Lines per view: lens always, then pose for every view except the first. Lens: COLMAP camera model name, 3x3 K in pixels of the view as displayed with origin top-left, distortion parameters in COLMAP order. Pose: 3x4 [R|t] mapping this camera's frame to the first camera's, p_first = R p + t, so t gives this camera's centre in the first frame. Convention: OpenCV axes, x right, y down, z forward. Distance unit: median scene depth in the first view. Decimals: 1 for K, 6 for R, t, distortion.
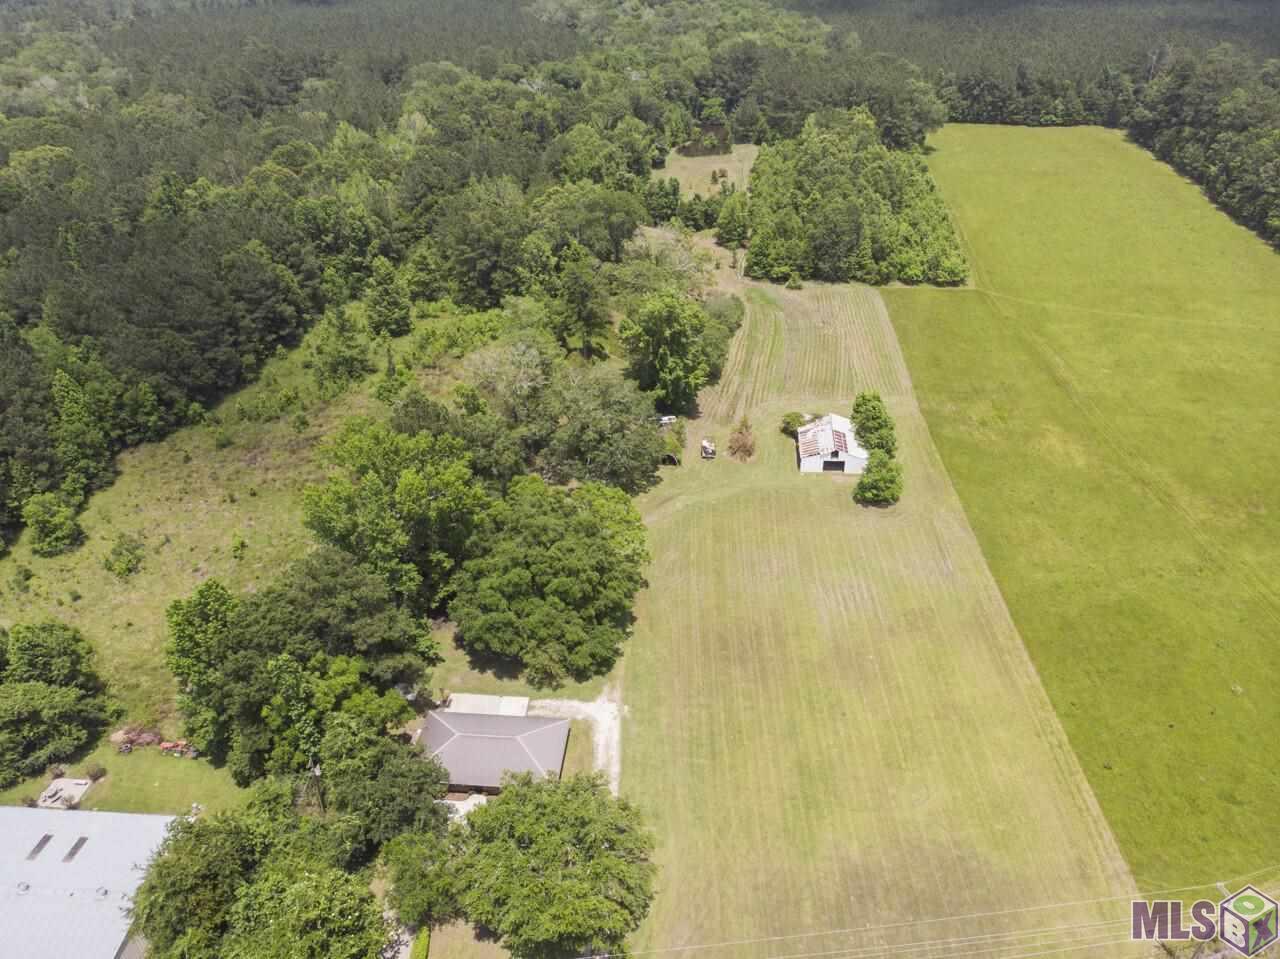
lens RADIAL K [[974.2, 0, 603.3], [0, 974.2, 477.5], [0, 0, 1]] dist [0.001682, -0.000231]
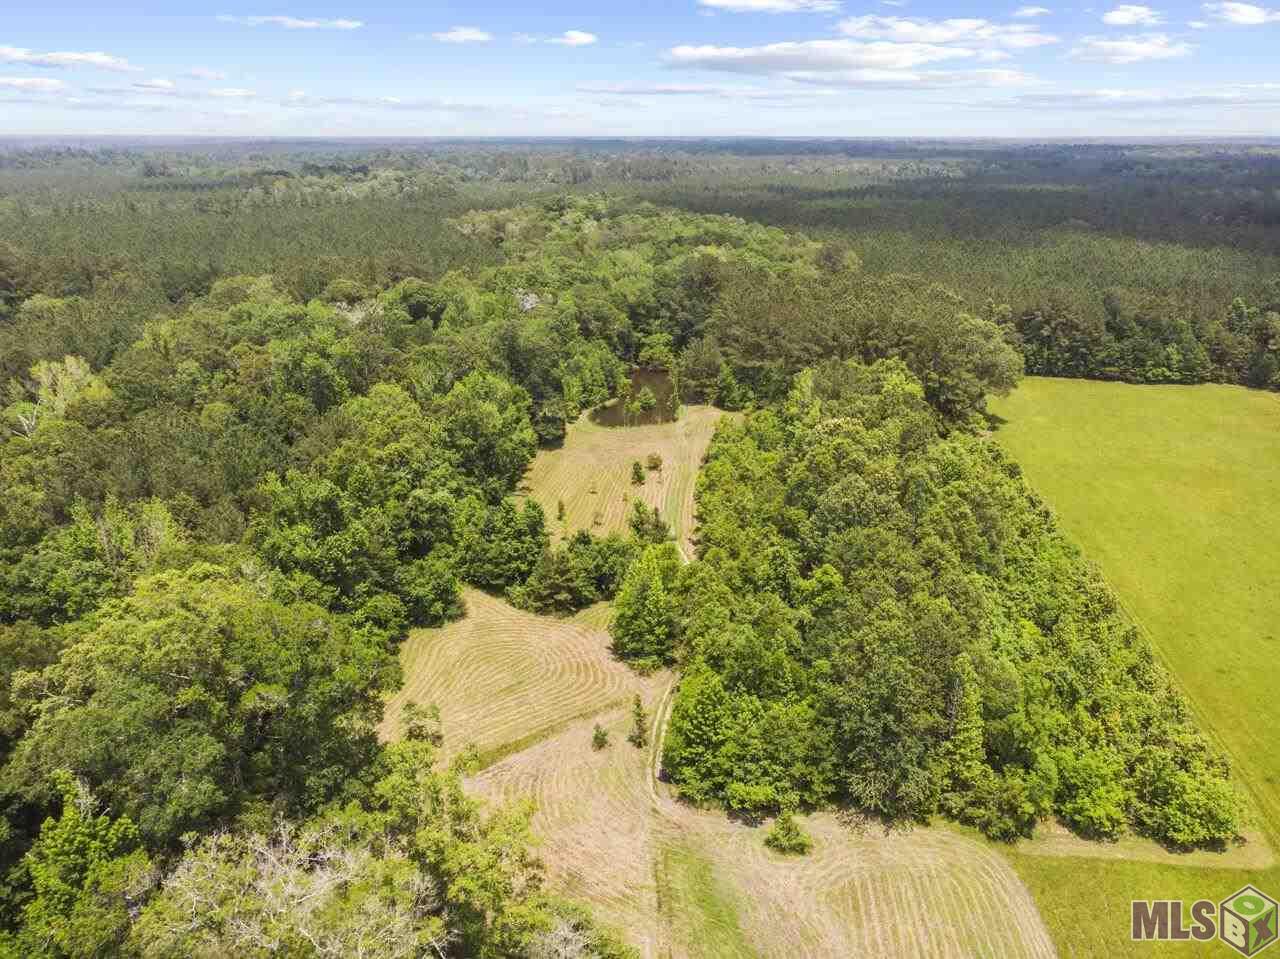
lens RADIAL K [[974.2, 0, 603.3], [0, 974.2, 477.5], [0, 0, 1]] dist [0.001682, -0.000231]
pose [[0.999823, 0.015562, 0.010562, 0.103662], [-0.013033, 0.978151, -0.207486, -0.220905], [-0.013560, 0.207312, 0.978181, 0.526143]]
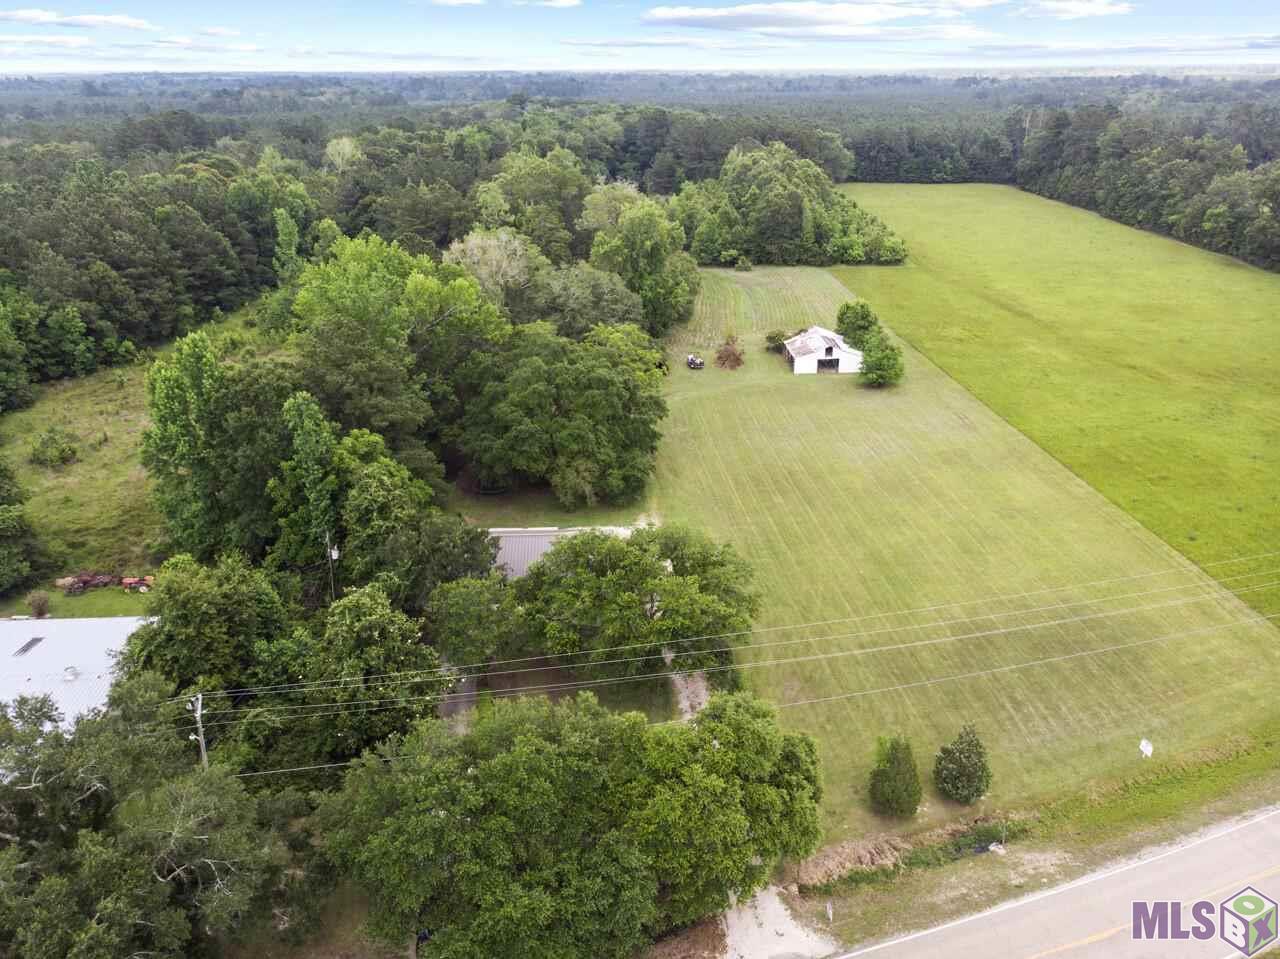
lens RADIAL K [[984.1, 0, 620.0], [0, 984.1, 457.0], [0, 0, 1]] dist [0.005671, 0.006163]
pose [[0.991386, -0.036424, 0.125806, -0.056611], [0.057268, 0.984416, -0.166270, 0.135874], [-0.117790, 0.172042, 0.978022, 0.048247]]
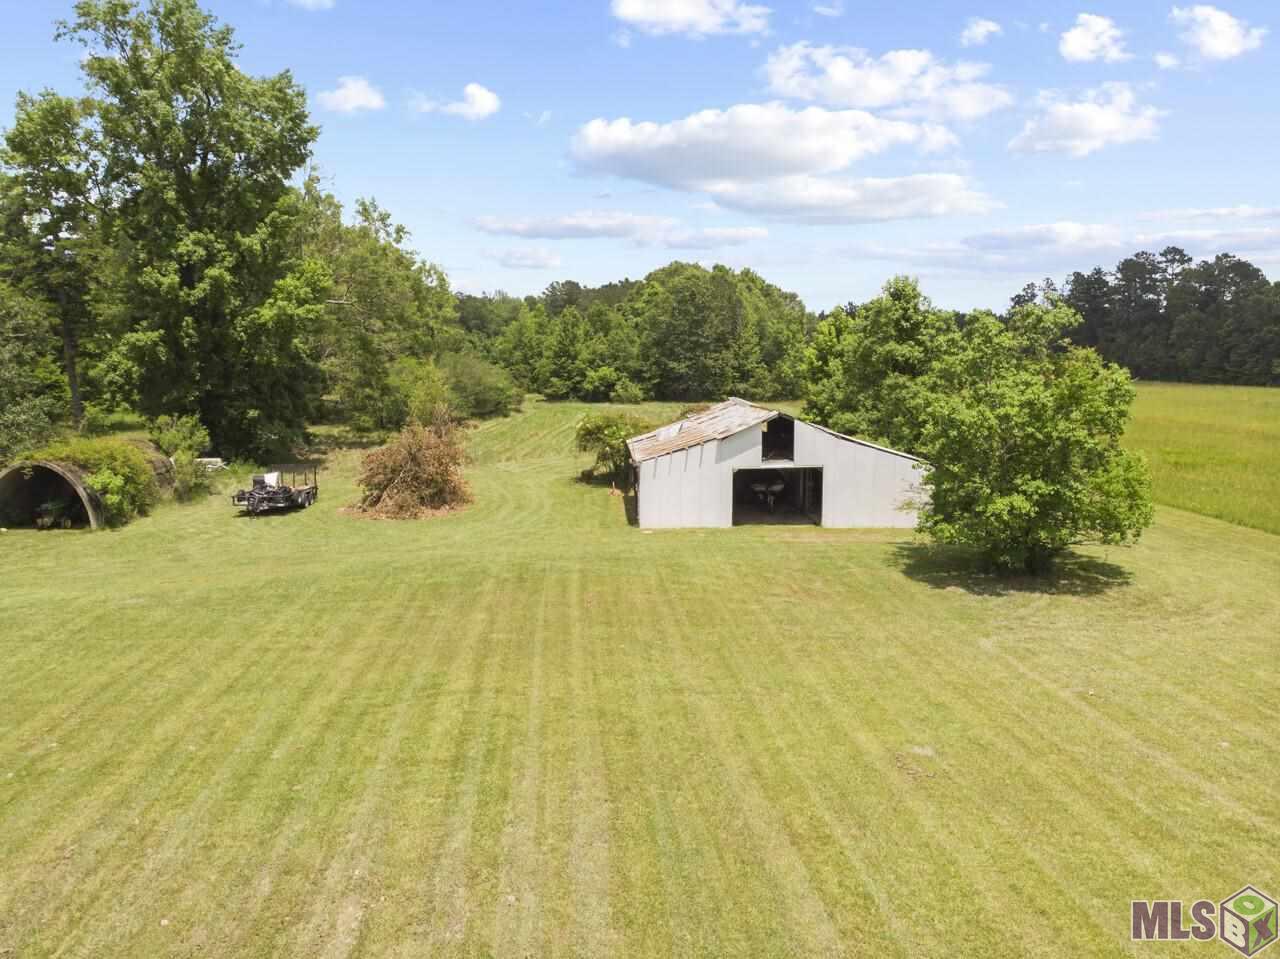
lens RADIAL K [[974.2, 0, 603.3], [0, 974.2, 477.5], [0, 0, 1]] dist [0.001682, -0.000231]
pose [[0.990167, 0.009245, 0.139585, 0.095901], [0.047425, 0.916539, -0.397123, 0.044656], [-0.131607, 0.399838, 0.907088, 0.467739]]
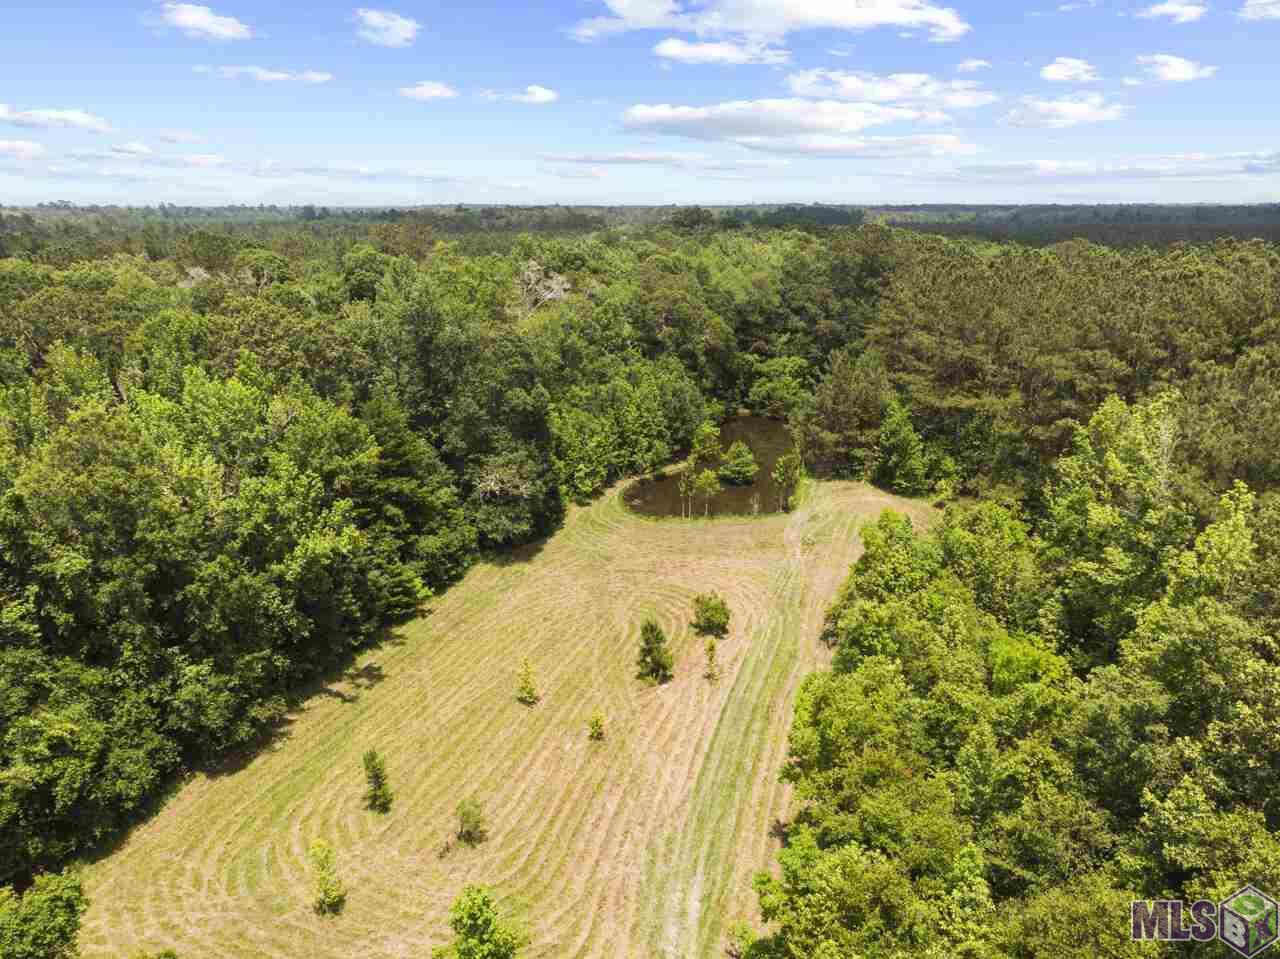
lens RADIAL K [[984.1, 0, 620.0], [0, 984.1, 457.0], [0, 0, 1]] dist [0.005671, 0.006163]
pose [[0.987817, 0.058575, -0.144178, 0.159854], [-0.097724, 0.954495, -0.281760, -0.336450], [0.121113, 0.292417, 0.948590, 0.910260]]
